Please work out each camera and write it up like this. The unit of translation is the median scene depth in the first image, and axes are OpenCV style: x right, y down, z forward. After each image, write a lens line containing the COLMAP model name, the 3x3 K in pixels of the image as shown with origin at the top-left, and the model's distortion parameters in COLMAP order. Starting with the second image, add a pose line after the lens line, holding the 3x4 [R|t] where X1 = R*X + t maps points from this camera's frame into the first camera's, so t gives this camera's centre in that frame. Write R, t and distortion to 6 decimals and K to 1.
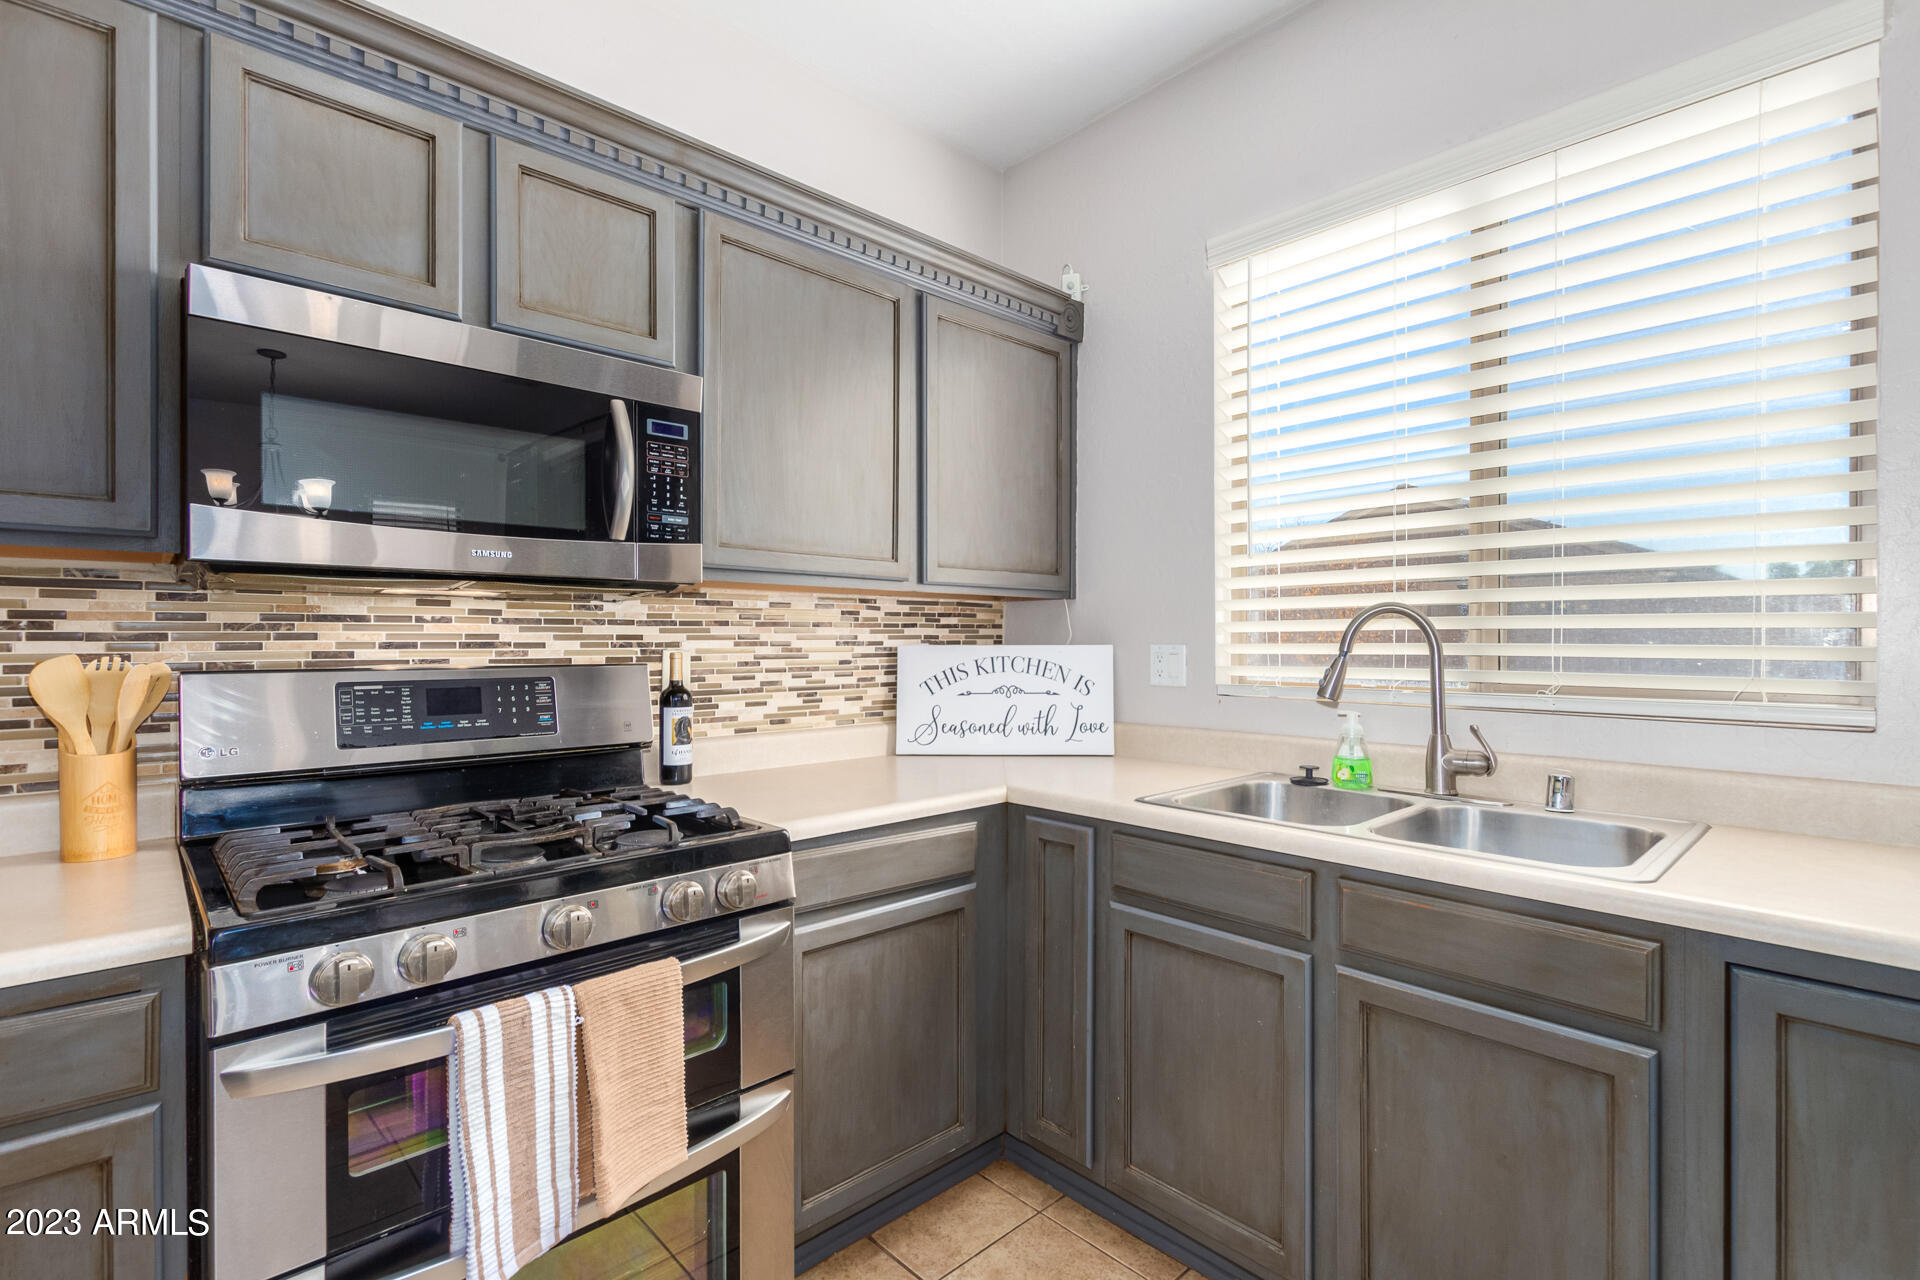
lens RADIAL K [[875.2, 0, 960.0], [0, 875.2, 640.0], [0, 0, 1]] dist [0.002227, 0.000461]
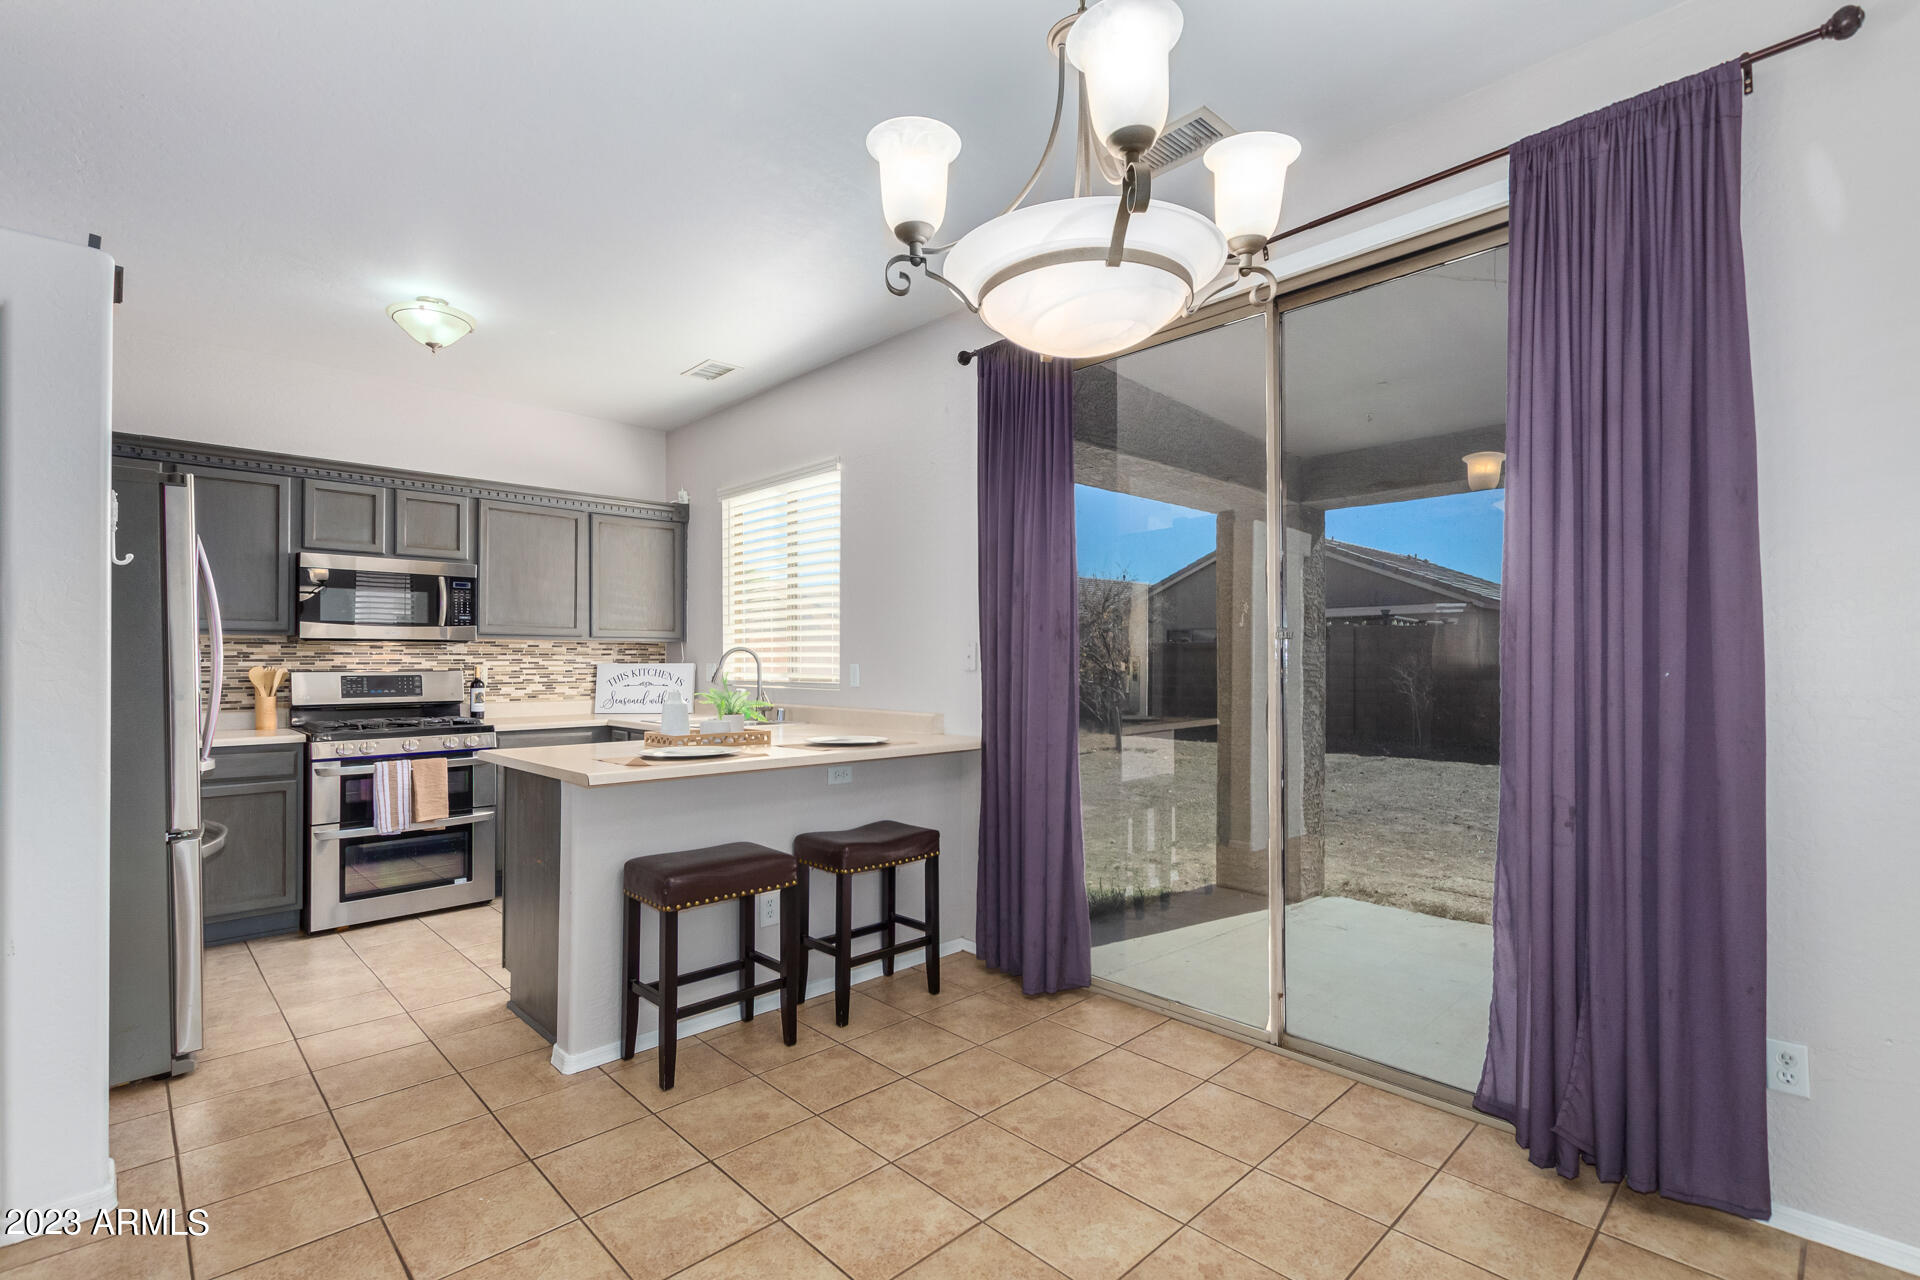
lens RADIAL K [[874.9, 0, 959.1], [0, 874.9, 651.9], [0, 0, 1]] dist [0.004034, 0.000166]
pose [[0.999925, -0.000428, 0.012205, 1.169041], [0.000548, 0.999952, -0.009812, -0.001500], [-0.012200, 0.009818, 0.999877, -1.734105]]
